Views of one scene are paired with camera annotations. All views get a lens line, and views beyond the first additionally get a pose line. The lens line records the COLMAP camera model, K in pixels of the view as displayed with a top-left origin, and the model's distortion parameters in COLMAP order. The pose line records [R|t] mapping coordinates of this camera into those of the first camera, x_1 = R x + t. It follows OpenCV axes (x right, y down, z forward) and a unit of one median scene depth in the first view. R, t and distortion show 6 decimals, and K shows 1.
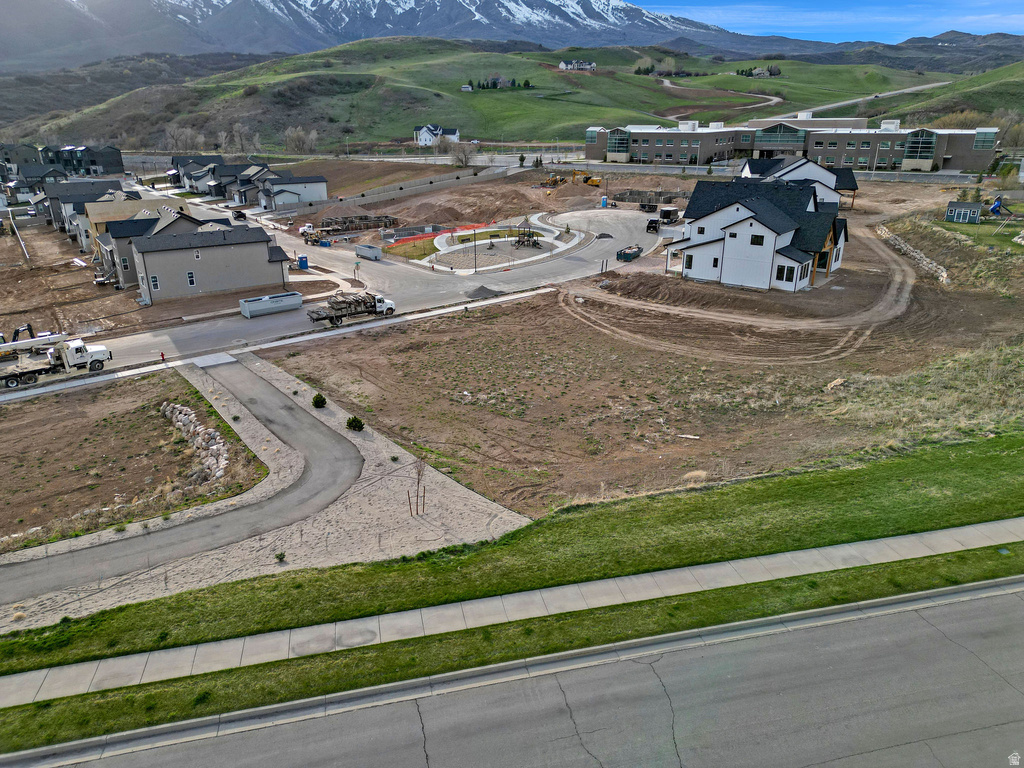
lens RADIAL K [[713.1, 0, 512.0], [0, 713.1, 384.0], [0, 0, 1]] dist [0.094928, -0.103102]
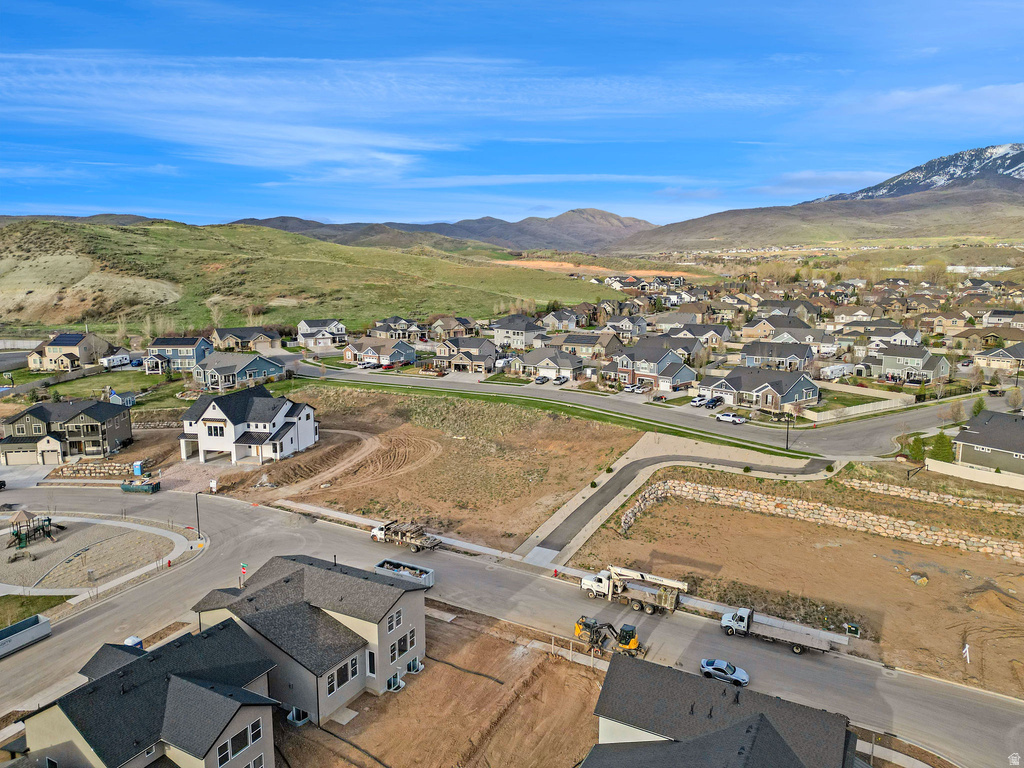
lens RADIAL K [[713.1, 0, 512.0], [0, 713.1, 384.0], [0, 0, 1]] dist [0.094928, -0.103102]
pose [[-0.441041, -0.142211, 0.886148, -1.153085], [0.322830, 0.896140, 0.304489, -0.555586], [-0.837415, 0.420367, -0.349325, 1.062665]]
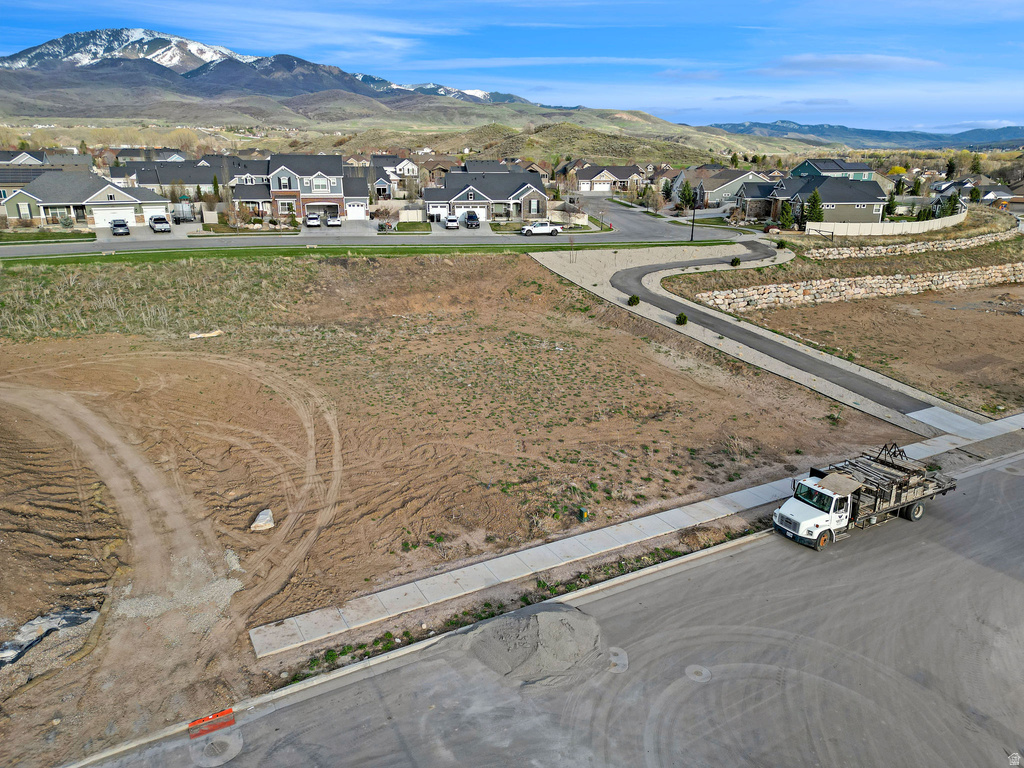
lens RADIAL K [[713.1, 0, 512.0], [0, 713.1, 384.0], [0, 0, 1]] dist [0.094928, -0.103102]
pose [[-0.996133, -0.024407, 0.084403, -0.054027], [0.033740, 0.780725, 0.623963, -0.383632], [-0.081125, 0.624398, -0.776882, 1.195448]]
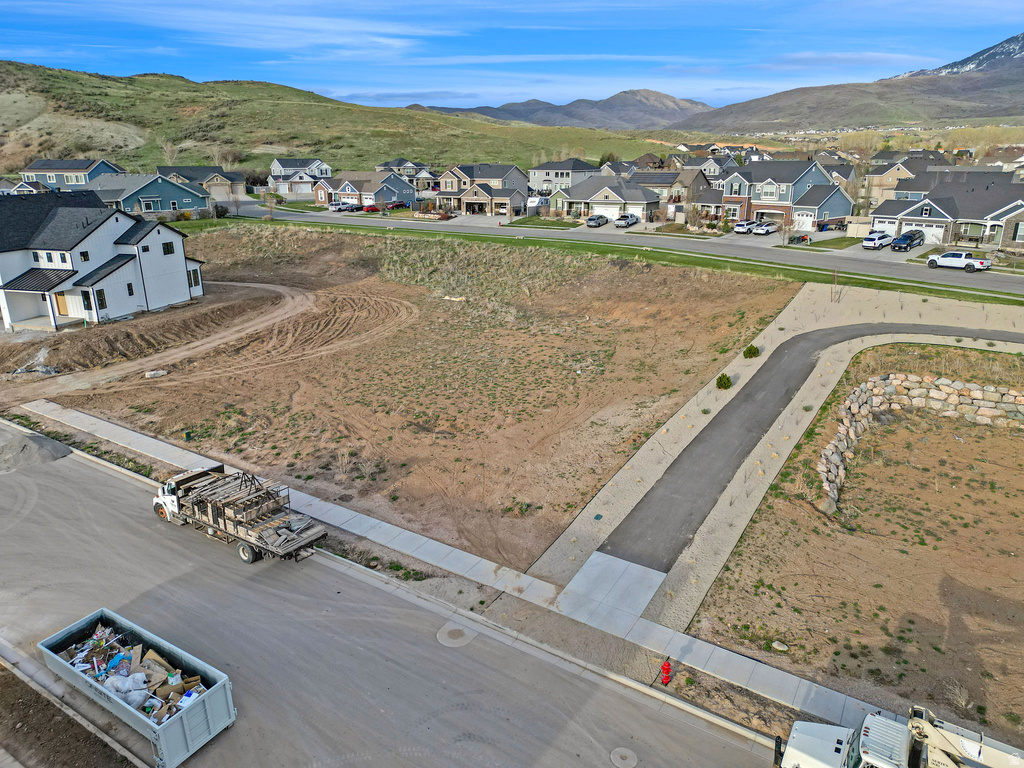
lens RADIAL K [[713.1, 0, 512.0], [0, 713.1, 384.0], [0, 0, 1]] dist [0.094928, -0.103102]
pose [[-0.384927, -0.274232, 0.881265, -0.574334], [0.333381, 0.849058, 0.409827, -0.259169], [-0.860632, 0.451551, -0.235401, 0.857549]]
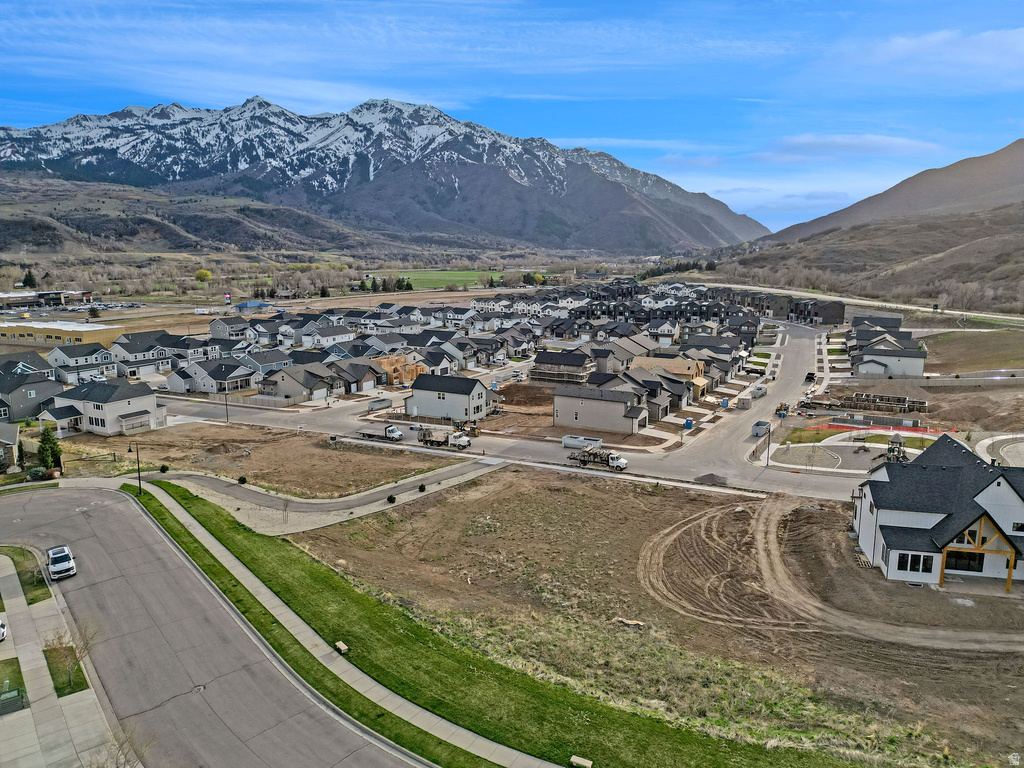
lens RADIAL K [[713.1, 0, 512.0], [0, 713.1, 384.0], [0, 0, 1]] dist [0.094928, -0.103102]
pose [[0.438785, 0.172566, -0.881867, 0.845494], [-0.316842, 0.948069, 0.027871, -0.211953], [0.840880, 0.267183, 0.470674, 0.145116]]
